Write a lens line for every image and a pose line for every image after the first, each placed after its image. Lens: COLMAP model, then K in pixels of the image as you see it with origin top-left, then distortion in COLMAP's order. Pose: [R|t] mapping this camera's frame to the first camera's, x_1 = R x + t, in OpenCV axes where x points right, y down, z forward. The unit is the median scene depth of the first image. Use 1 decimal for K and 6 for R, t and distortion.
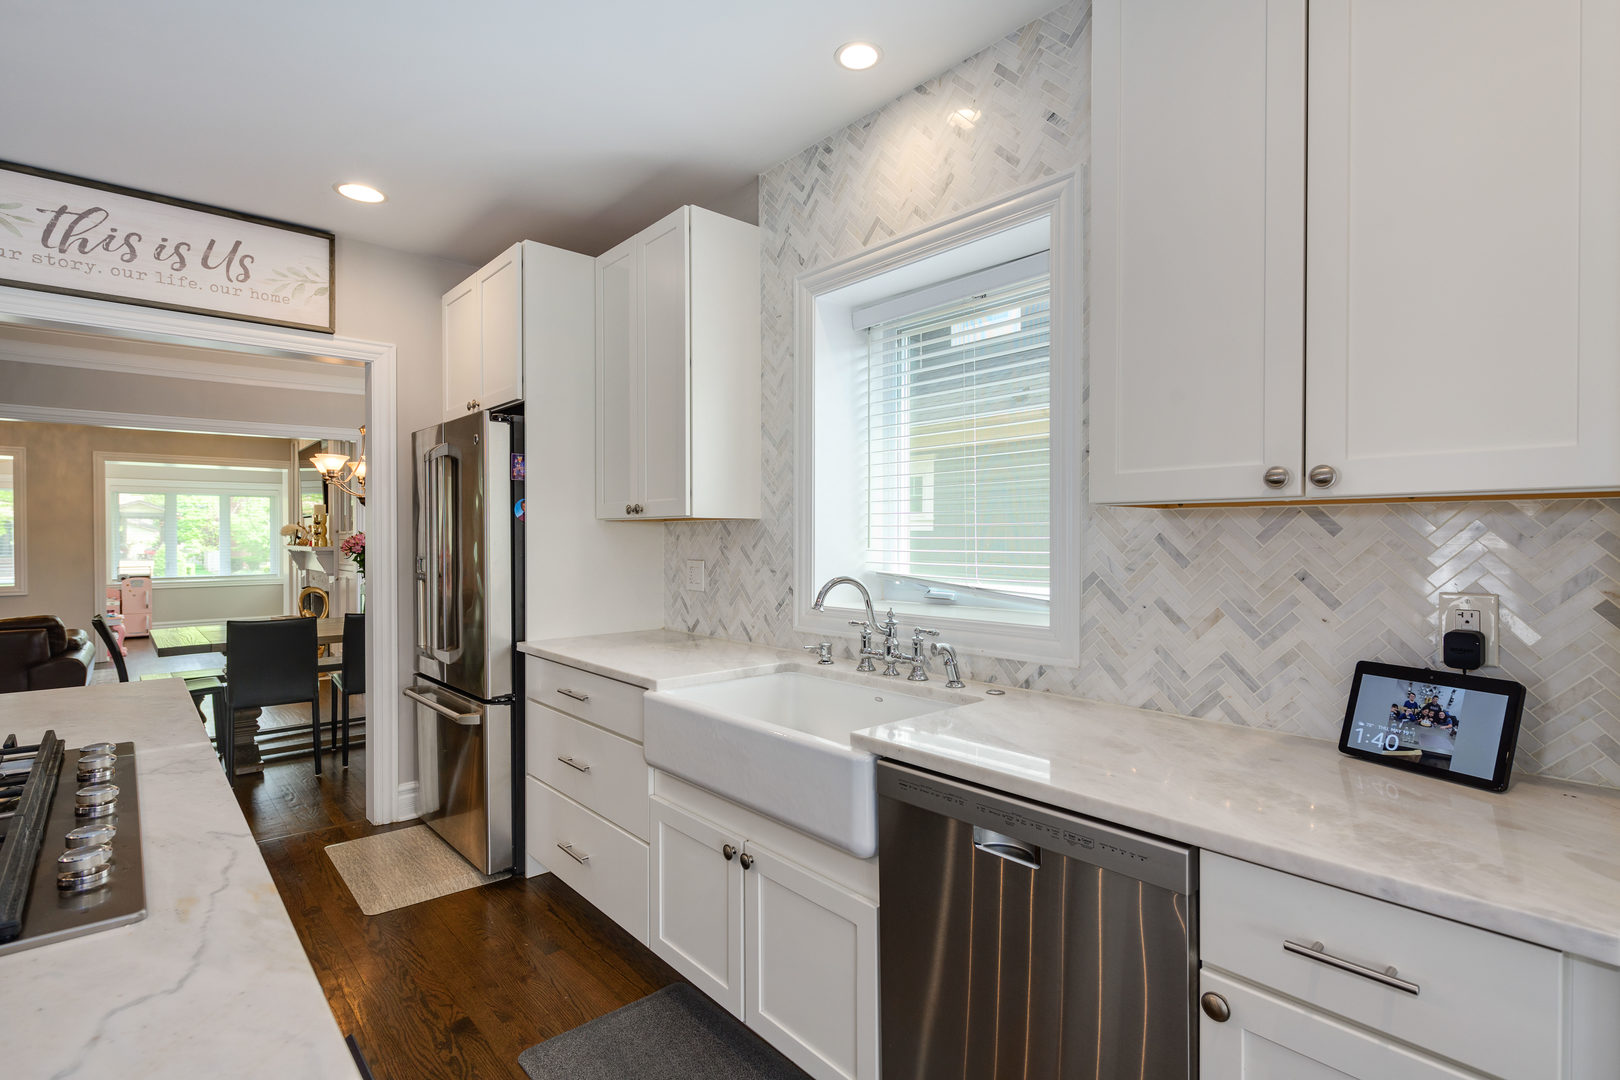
lens RADIAL K [[760.2, 0, 824.3], [0, 760.2, 551.5], [0, 0, 1]] dist [0.003673, -0.000045]
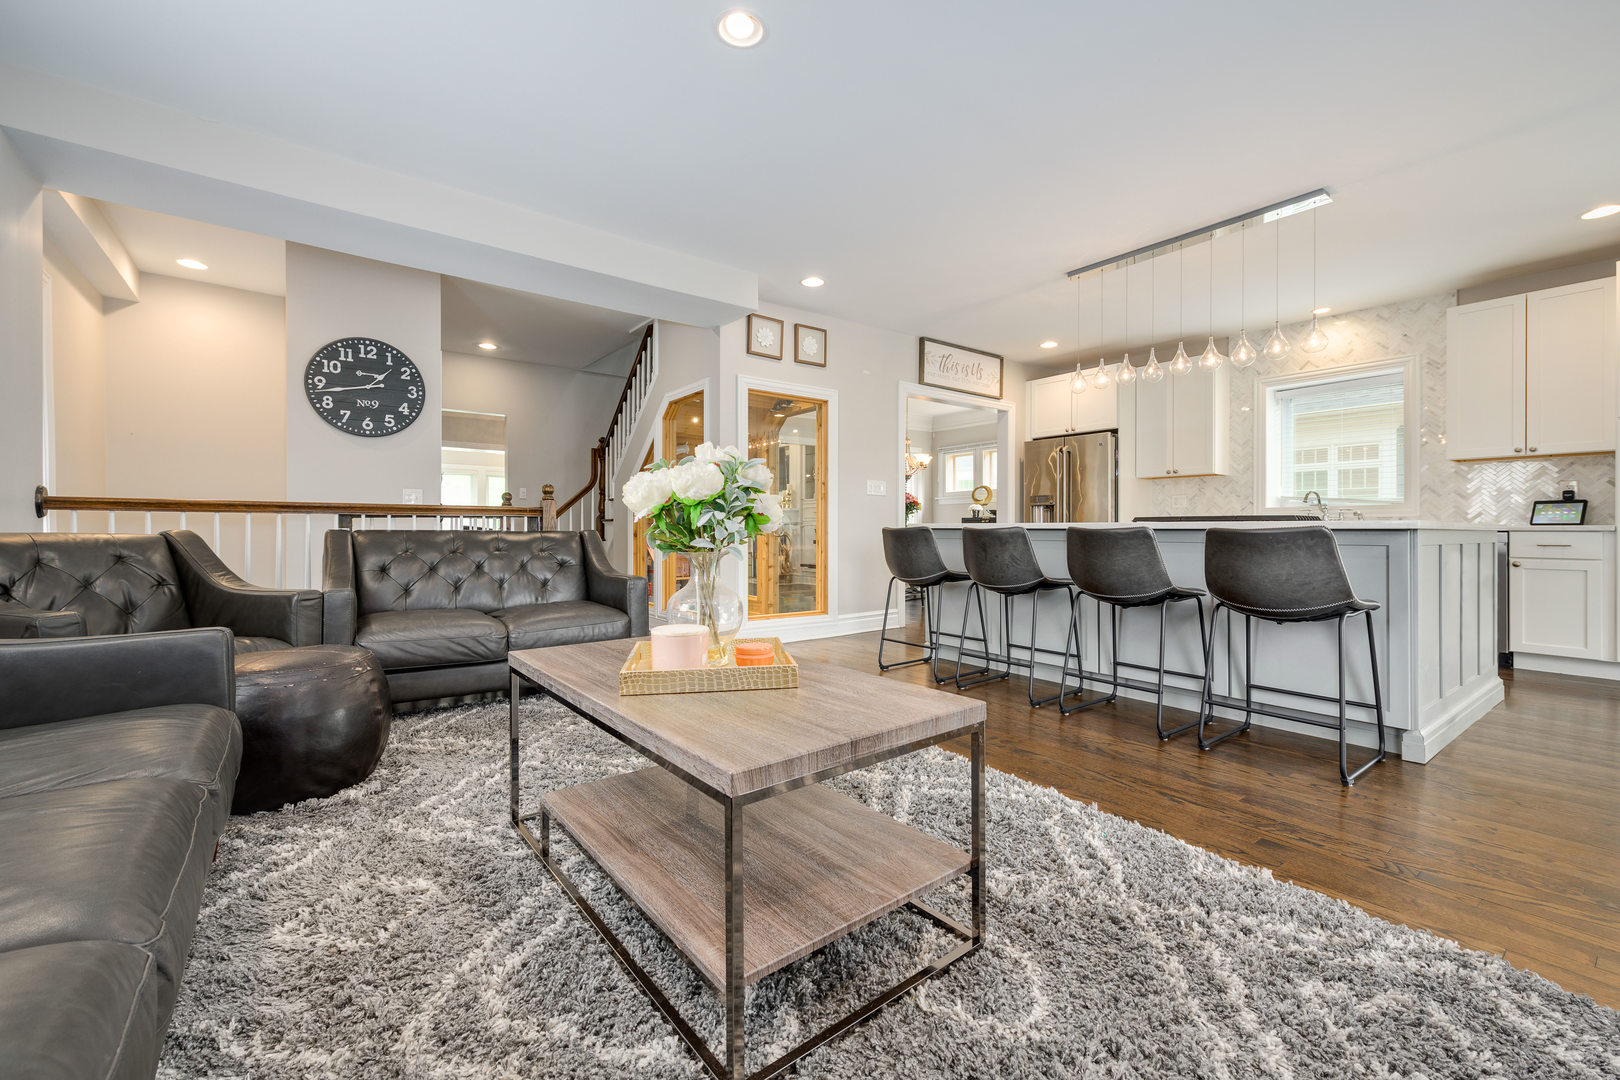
lens RADIAL K [[654.1, 0, 801.2], [0, 654.1, 534.3], [0, 0, 1]] dist [0.000471, -0.000116]
pose [[0.995364, 0.007050, -0.095922, -1.542940], [-0.008477, 0.999859, -0.014482, 0.233415], [0.095806, 0.015228, 0.995284, -1.518726]]
